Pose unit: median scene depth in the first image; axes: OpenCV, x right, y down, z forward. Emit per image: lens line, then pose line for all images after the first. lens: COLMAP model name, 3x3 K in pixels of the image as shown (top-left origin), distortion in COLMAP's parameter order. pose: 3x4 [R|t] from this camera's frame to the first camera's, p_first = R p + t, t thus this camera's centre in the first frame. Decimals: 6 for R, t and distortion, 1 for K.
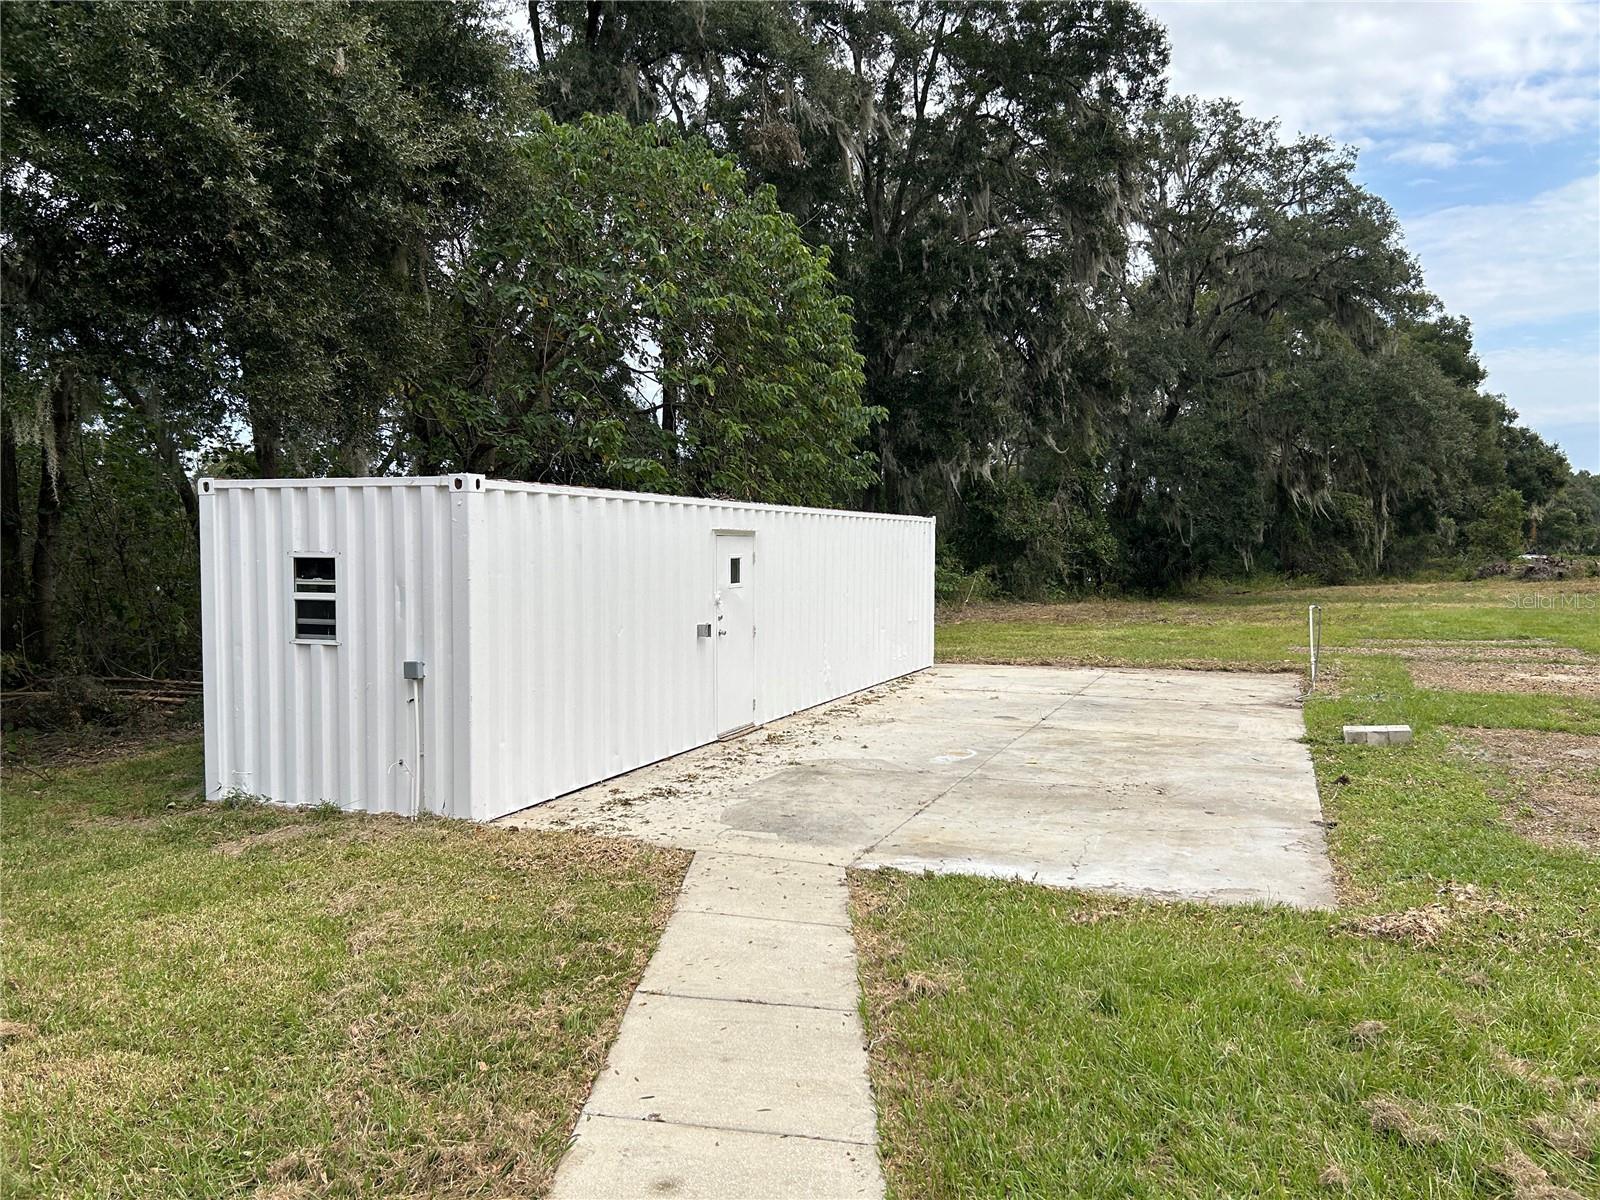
lens RADIAL K [[1191.2, 0, 797.5], [0, 1191.2, 610.6], [0, 0, 1]] dist [0.046449, -0.054911]
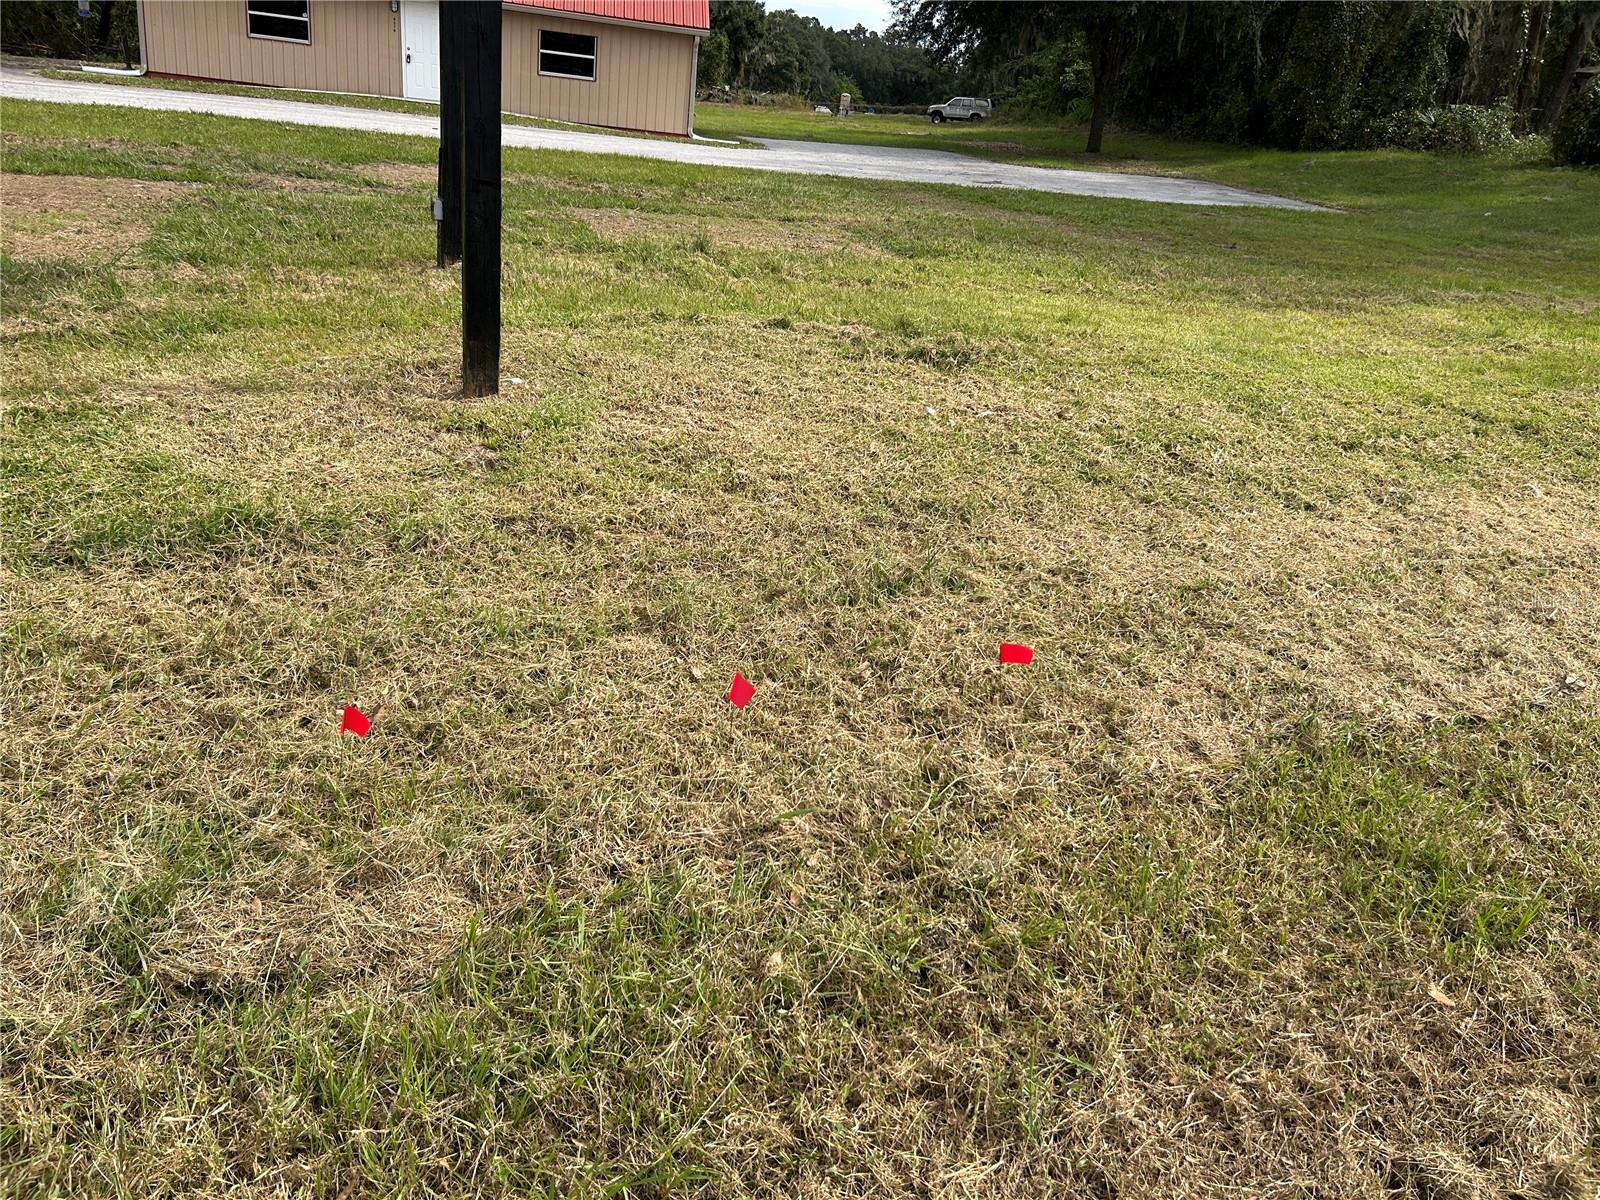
lens RADIAL K [[1191.2, 0, 793.3], [0, 1191.2, 597.0], [0, 0, 1]] dist [0.046449, -0.054911]
pose [[0.858220, -0.103187, 0.502802, -0.289349], [-0.088838, 0.934939, 0.343506, 0.063867], [-0.505535, -0.339472, 0.793217, -1.028362]]
